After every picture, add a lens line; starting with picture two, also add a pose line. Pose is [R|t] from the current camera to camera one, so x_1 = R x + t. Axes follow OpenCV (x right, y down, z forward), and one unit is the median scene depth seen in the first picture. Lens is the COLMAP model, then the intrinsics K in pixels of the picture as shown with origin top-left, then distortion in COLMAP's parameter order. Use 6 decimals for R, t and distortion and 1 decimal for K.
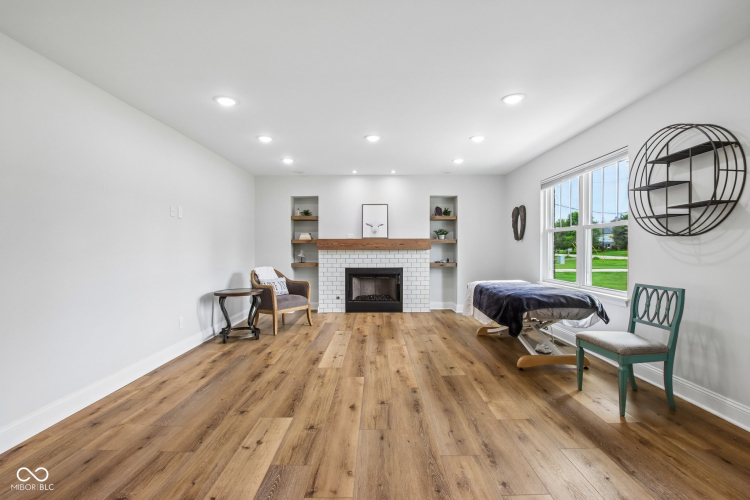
lens RADIAL K [[348.8, 0, 375.0], [0, 348.8, 250.0], [0, 0, 1]] dist [-0.030104, 0.000109]
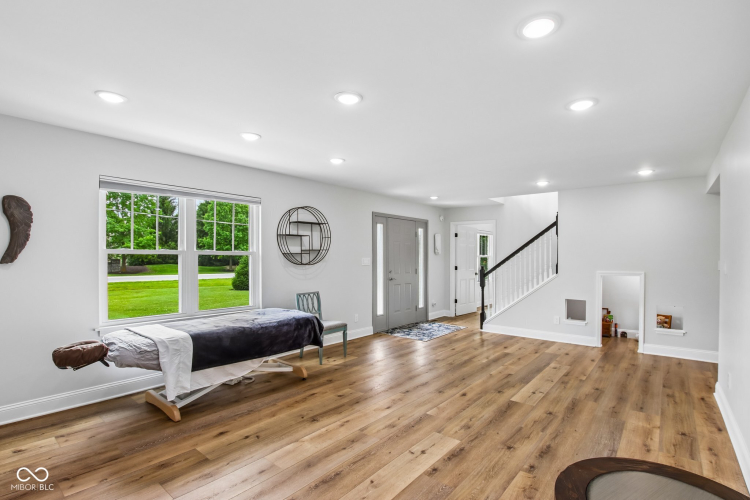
lens RADIAL K [[362.8, 0, 377.0], [0, 362.8, 260.8], [0, 0, 1]] dist [-0.031008, 0.000261]
pose [[-0.774360, -0.001058, 0.632745, -0.364877], [0.003125, 0.999980, 0.005497, -0.039897], [-0.632738, 0.006234, -0.774341, 1.214597]]
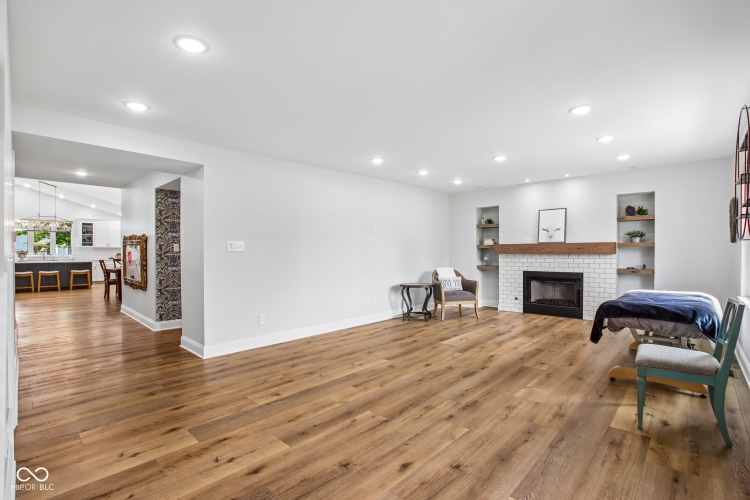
lens RADIAL K [[348.8, 0, 375.0], [0, 348.8, 250.0], [0, 0, 1]] dist [-0.030104, 0.000109]
pose [[0.730371, -0.004582, -0.683036, 0.403682], [-0.000079, 0.999977, -0.006793, -0.007212], [0.683051, 0.005016, 0.730353, -0.108765]]
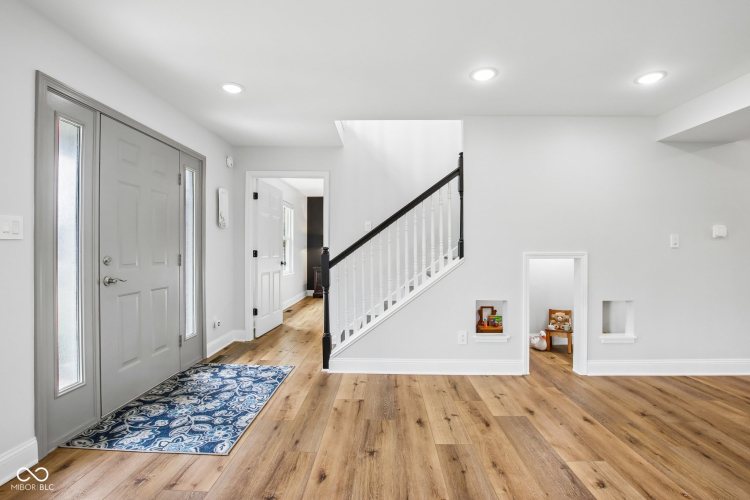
lens RADIAL K [[348.8, 0, 375.0], [0, 348.8, 250.0], [0, 0, 1]] dist [-0.030104, 0.000109]
pose [[-0.999753, 0.004109, 0.021843, 0.091163], [0.004146, 0.999990, 0.001642, -0.004656], [-0.021836, 0.001732, -0.999760, 0.573604]]
